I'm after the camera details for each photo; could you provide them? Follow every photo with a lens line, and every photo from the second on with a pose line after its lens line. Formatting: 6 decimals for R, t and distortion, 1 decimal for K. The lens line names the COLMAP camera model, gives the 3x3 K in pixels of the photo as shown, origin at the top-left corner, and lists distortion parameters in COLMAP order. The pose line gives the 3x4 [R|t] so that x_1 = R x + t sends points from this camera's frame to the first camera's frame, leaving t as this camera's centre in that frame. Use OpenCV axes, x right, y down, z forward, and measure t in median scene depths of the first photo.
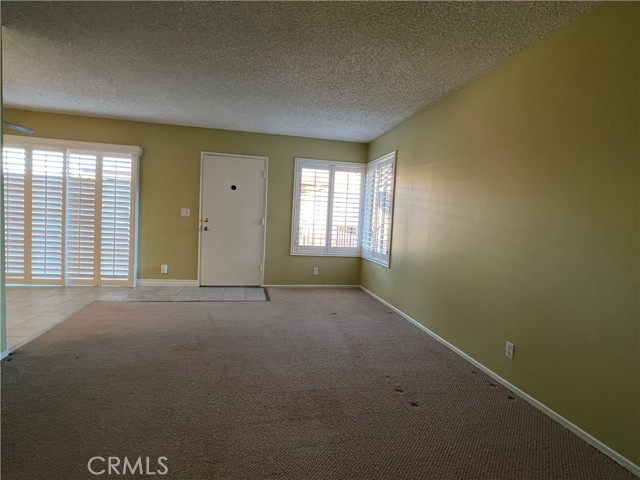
lens RADIAL K [[348.0, 0, 320.0], [0, 348.0, 240.0], [0, 0, 1]] dist [-0.003649, 0.000835]
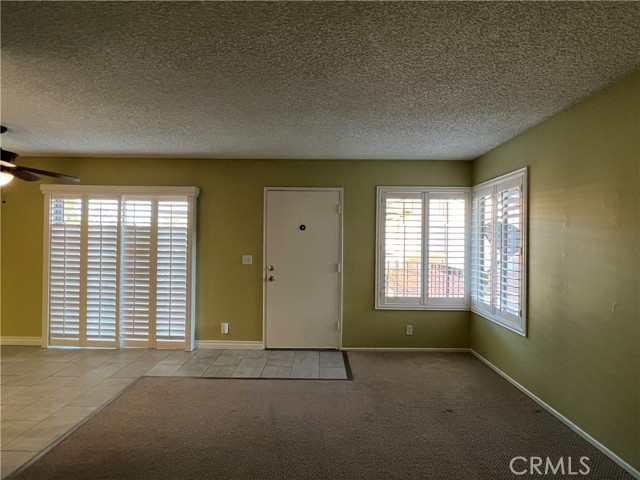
lens RADIAL K [[348.0, 0, 320.0], [0, 348.0, 240.0], [0, 0, 1]] dist [-0.003649, 0.000835]
pose [[0.977843, -0.040462, -0.205391, -0.043996], [0.025823, 0.996964, -0.073459, -0.064492], [0.207740, 0.066528, 0.975919, 0.226588]]
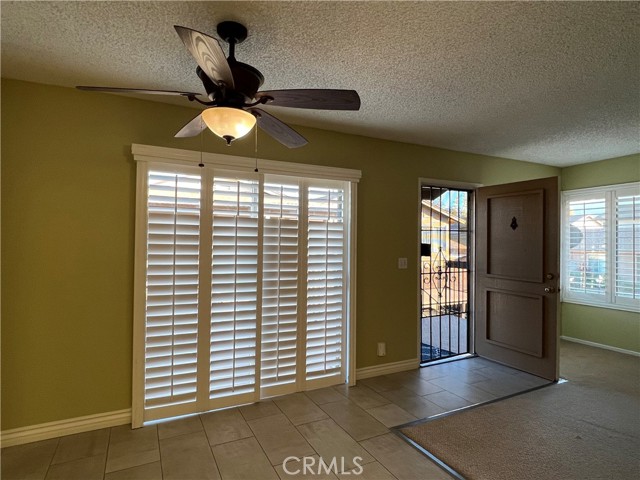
lens RADIAL K [[361.6, 0, 319.0], [0, 361.6, 241.4], [0, 0, 1]] dist [-0.000059, -0.000284]
pose [[0.963506, -0.046667, 0.263589, -0.782003], [0.063406, 0.996452, -0.055353, -0.098827], [-0.260070, 0.070046, 0.963046, 0.359340]]
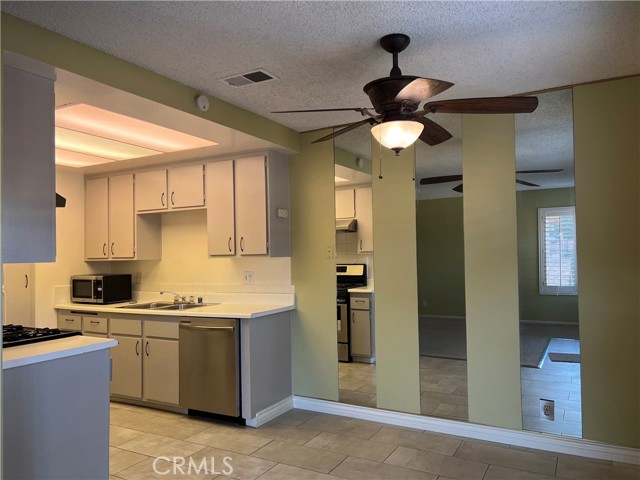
lens RADIAL K [[479.3, 0, 320.0], [0, 479.3, 240.0], [0, 0, 1]] dist [0.078917, -0.109286]
pose [[-0.645735, -0.059087, -0.761272, -0.344058], [-0.067329, 0.997524, -0.020314, -0.119242], [0.760588, 0.038138, -0.648114, 0.989606]]
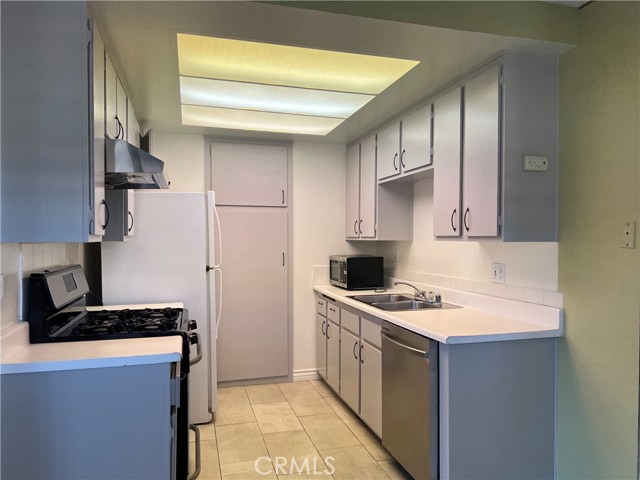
lens RADIAL K [[479.3, 0, 320.0], [0, 479.3, 240.0], [0, 0, 1]] dist [0.078917, -0.109286]
pose [[-0.996330, -0.052826, -0.067348, -0.699492], [-0.057734, 0.995649, 0.073143, -0.126702], [0.063191, 0.076763, -0.995045, 0.858669]]
